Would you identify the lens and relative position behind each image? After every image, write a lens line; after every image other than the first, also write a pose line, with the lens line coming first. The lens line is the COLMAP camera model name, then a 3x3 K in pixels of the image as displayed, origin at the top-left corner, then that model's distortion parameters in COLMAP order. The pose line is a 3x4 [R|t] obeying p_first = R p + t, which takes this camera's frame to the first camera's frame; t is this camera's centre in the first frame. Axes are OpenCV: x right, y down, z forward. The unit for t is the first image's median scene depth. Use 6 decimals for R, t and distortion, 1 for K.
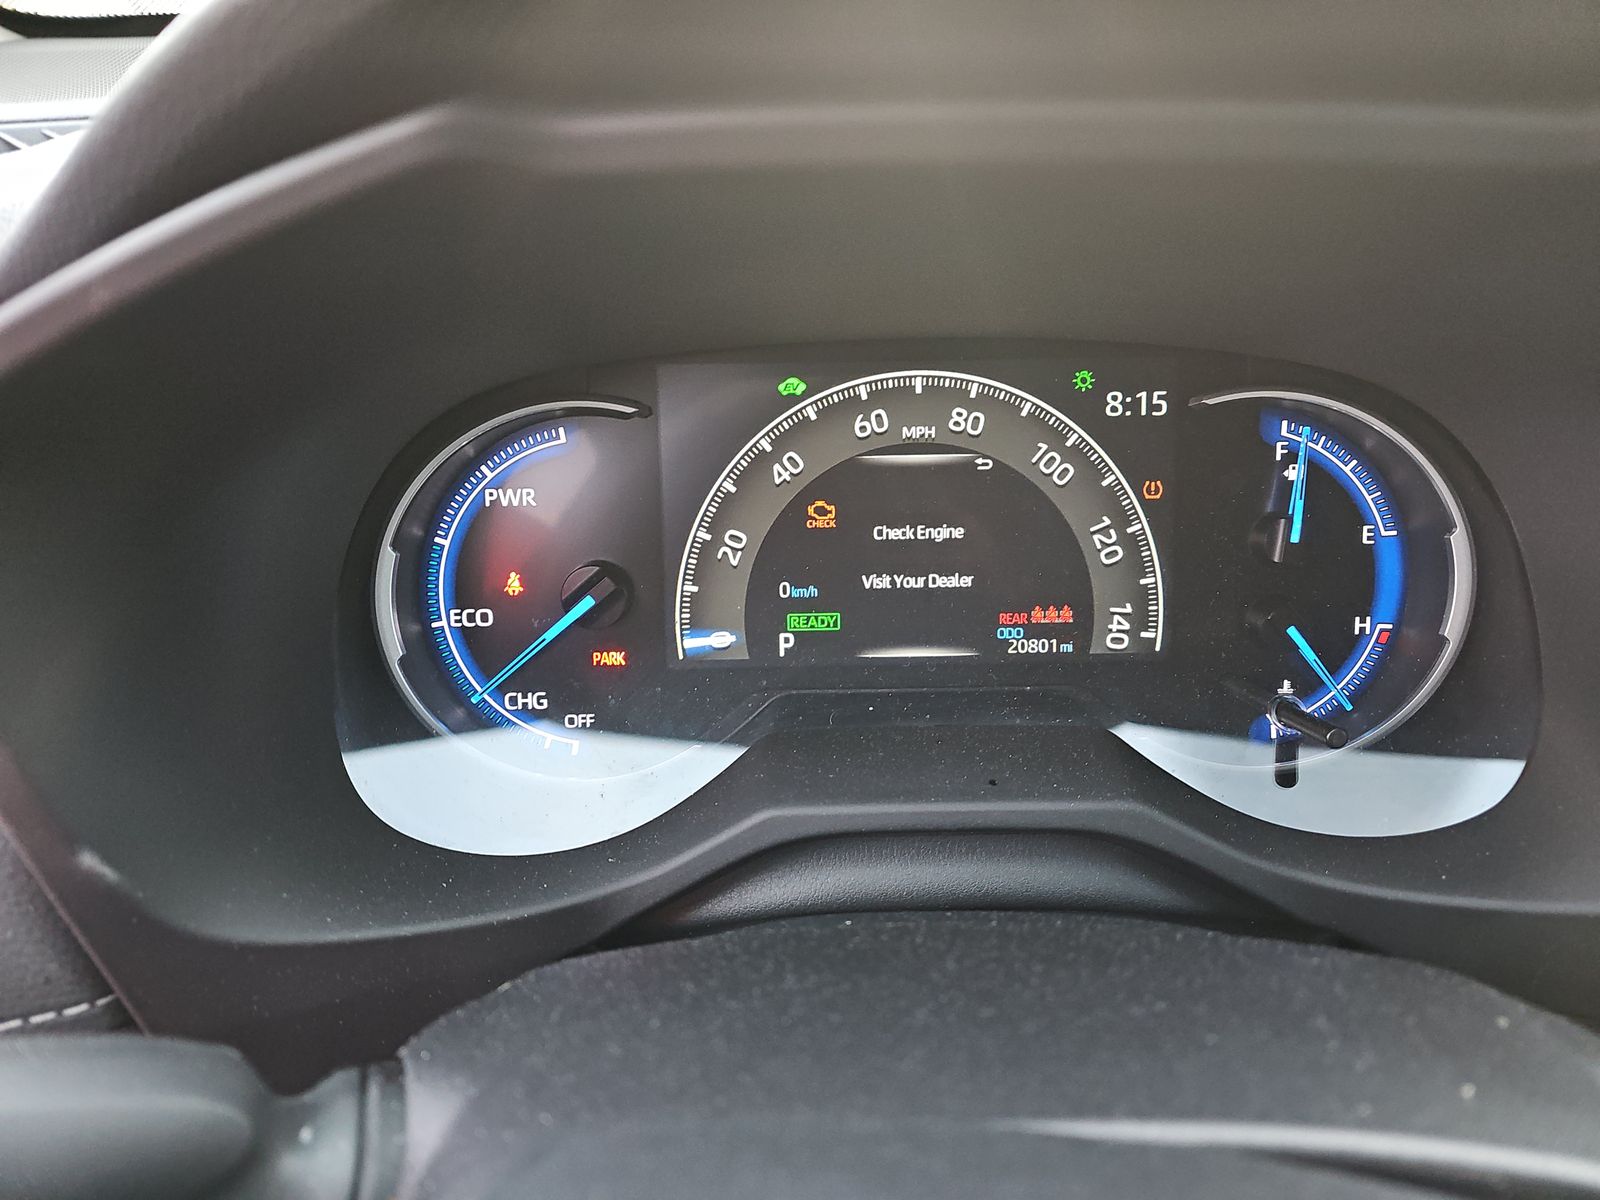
lens RADIAL K [[1079.5, 0, 804.6], [0, 1079.5, 608.0], [0, 0, 1]] dist [0.037599, -0.006166]
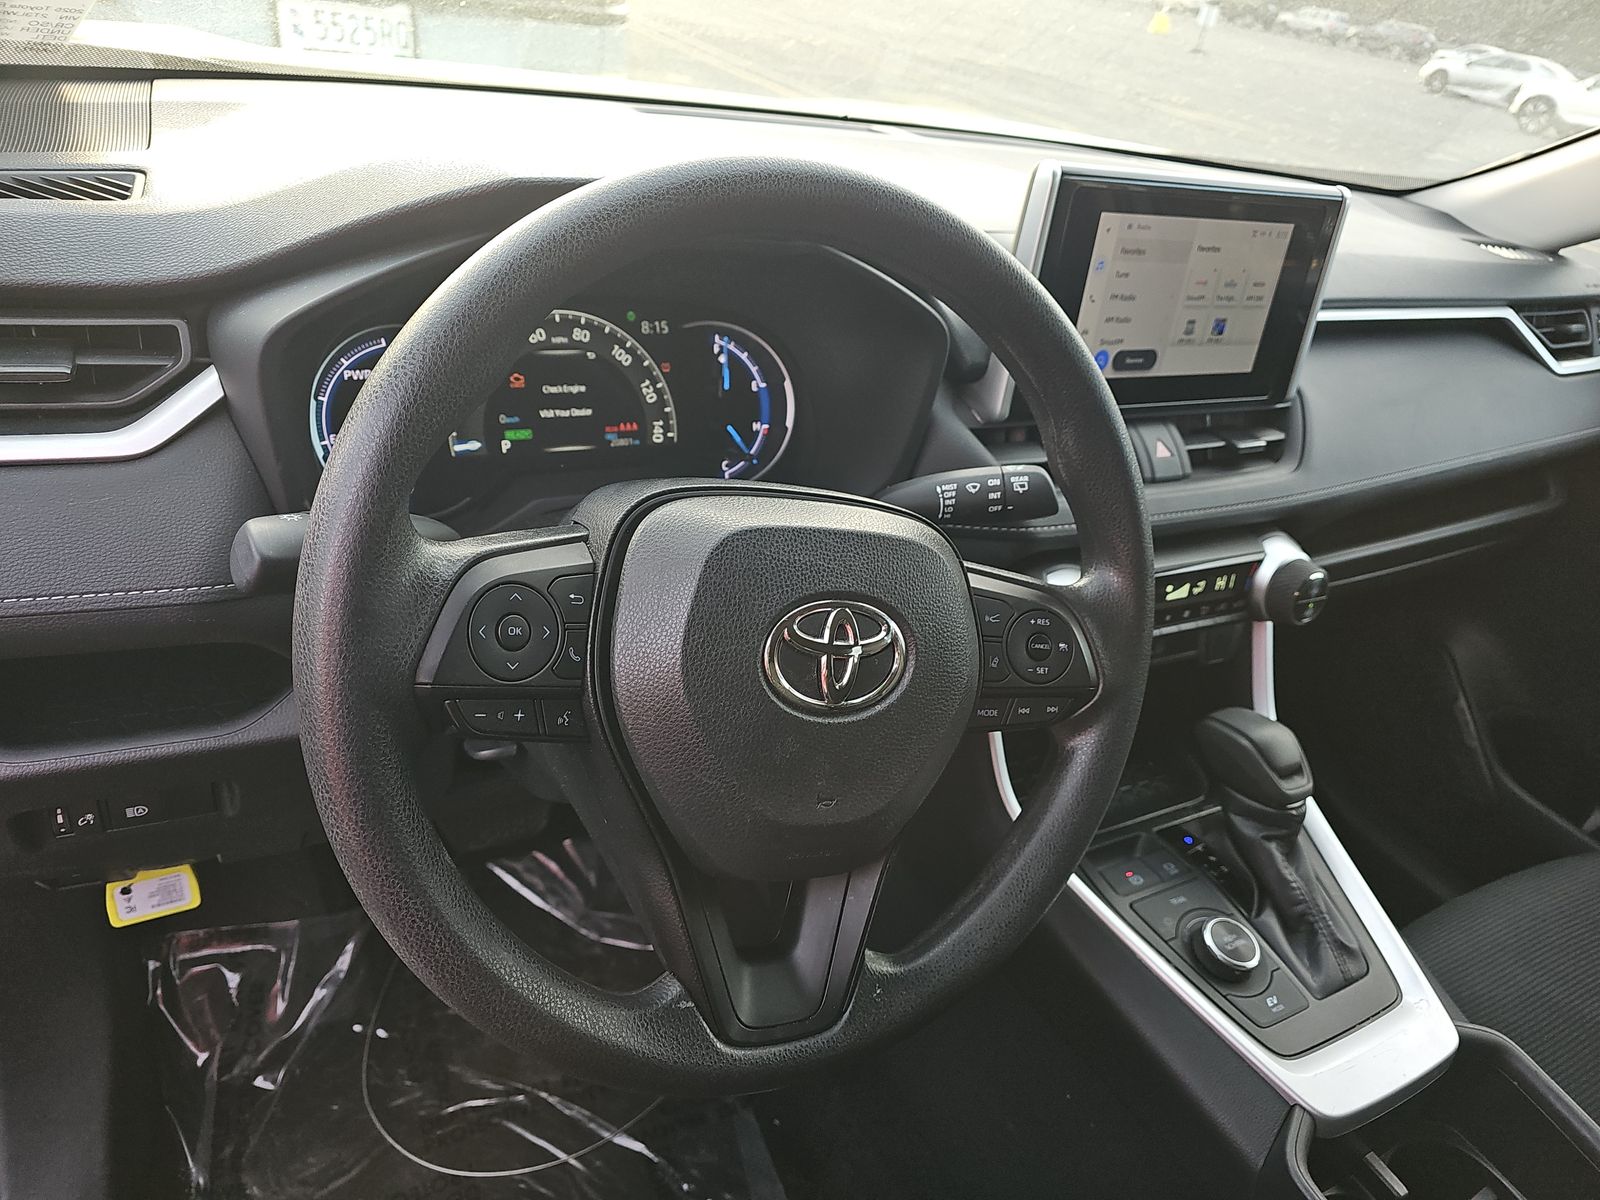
lens RADIAL K [[1079.5, 0, 804.2], [0, 1079.5, 595.0], [0, 0, 1]] dist [0.037599, -0.006166]
pose [[0.871208, -0.118289, 0.476450, -0.534125], [0.101738, 0.992970, 0.060496, 0.245617], [-0.480256, -0.004231, 0.877118, -1.058689]]
